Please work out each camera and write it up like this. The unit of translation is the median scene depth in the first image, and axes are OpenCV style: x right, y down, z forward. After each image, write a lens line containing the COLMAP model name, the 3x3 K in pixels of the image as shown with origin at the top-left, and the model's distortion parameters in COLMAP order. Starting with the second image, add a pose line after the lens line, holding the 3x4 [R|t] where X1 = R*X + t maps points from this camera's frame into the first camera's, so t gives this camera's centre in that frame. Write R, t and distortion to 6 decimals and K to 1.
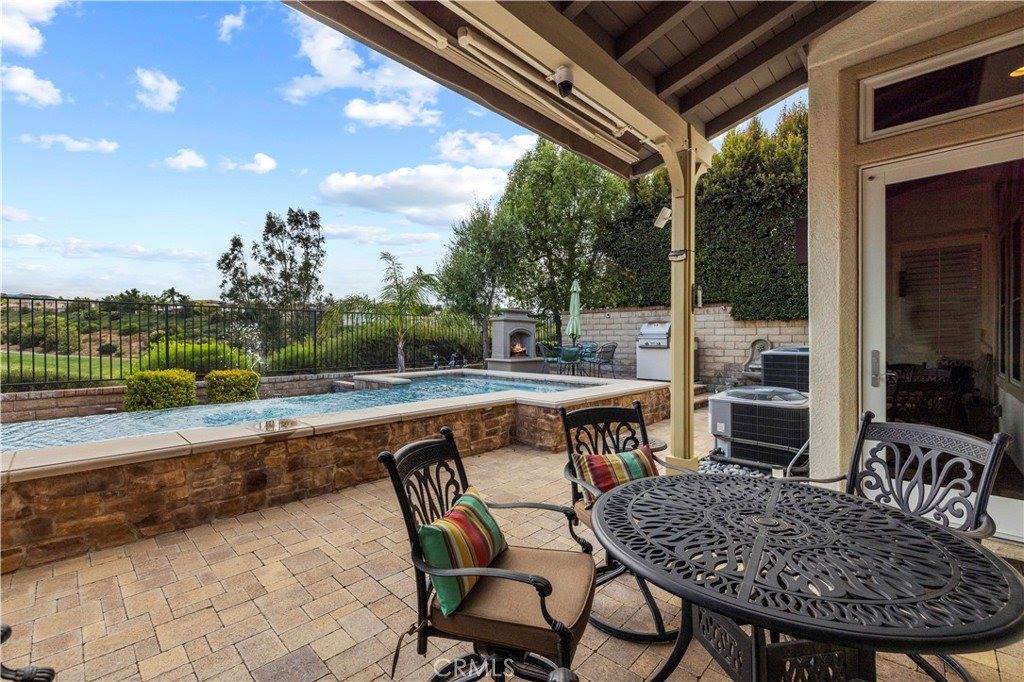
lens RADIAL K [[433.6, 0, 509.1], [0, 433.6, 339.3], [0, 0, 1]] dist [0.000998, 0.000310]
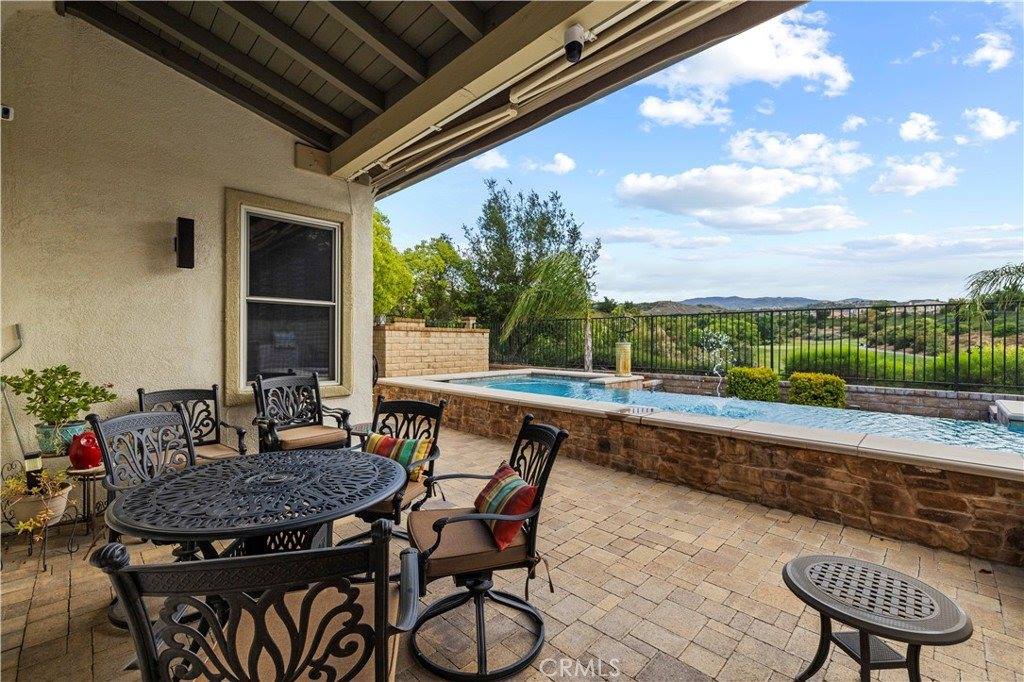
lens RADIAL K [[433.6, 0, 509.1], [0, 433.6, 339.3], [0, 0, 1]] dist [0.000998, 0.000310]
pose [[-0.025510, 0.001435, -0.999674, 0.245003], [-0.005181, 0.999985, 0.001567, -0.002823], [0.999661, 0.005219, -0.025502, 0.223591]]
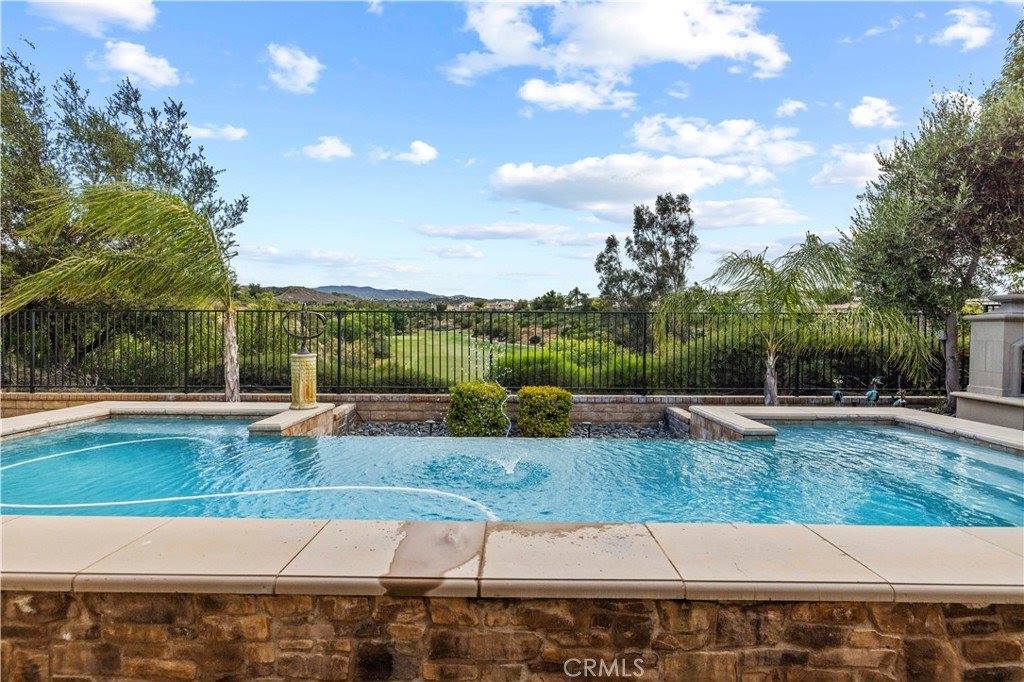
lens RADIAL K [[457.3, 0, 508.7], [0, 457.3, 337.6], [0, 0, 1]] dist [0.000639, -0.000137]
pose [[0.685387, 0.017780, -0.727962, -0.019352], [-0.009478, 0.999835, 0.015497, -0.026500], [0.728117, -0.003722, 0.685442, 0.224083]]
